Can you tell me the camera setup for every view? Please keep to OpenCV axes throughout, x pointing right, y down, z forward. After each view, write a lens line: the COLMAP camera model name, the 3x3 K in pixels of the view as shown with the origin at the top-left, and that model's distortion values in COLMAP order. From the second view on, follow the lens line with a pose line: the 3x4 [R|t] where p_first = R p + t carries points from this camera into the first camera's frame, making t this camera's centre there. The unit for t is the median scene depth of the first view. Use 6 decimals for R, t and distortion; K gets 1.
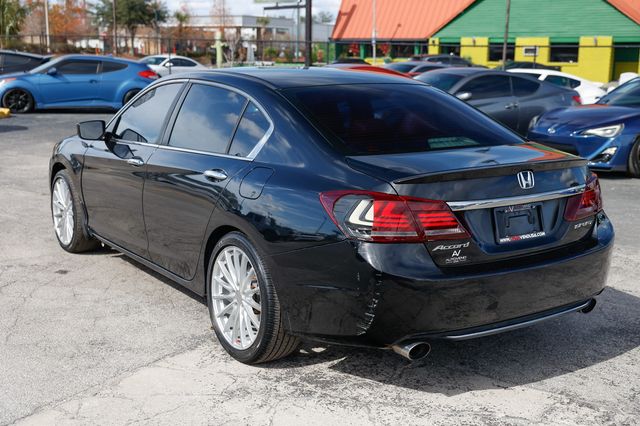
lens RADIAL K [[828.0, 0, 319.8], [0, 828.0, 213.4], [0, 0, 1]] dist [0.091927, 0.000000]
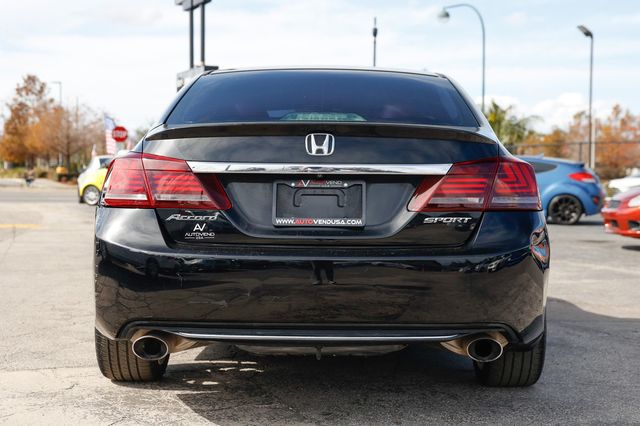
lens RADIAL K [[1022.3, 0, 327.5], [0, 1022.3, 199.6], [0, 0, 1]] dist [0.158940, 0.000000]
pose [[0.818486, 0.007992, -0.574471, 0.170765], [-0.113109, 0.982575, -0.147485, 0.031547], [0.563283, 0.185692, 0.805128, 0.057053]]
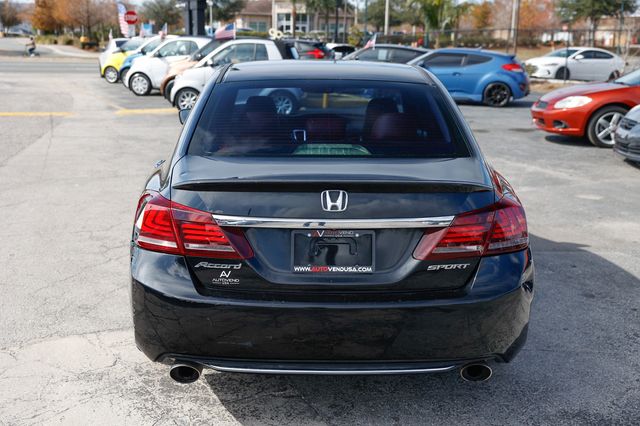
lens RADIAL K [[794.9, 0, 311.7], [0, 794.9, 218.2], [0, 0, 1]] dist [0.088257, 0.000000]
pose [[0.828479, 0.121884, -0.546596, 0.143374], [-0.109965, 0.992433, 0.054625, -0.013804], [0.549118, 0.014851, 0.835613, 0.071243]]
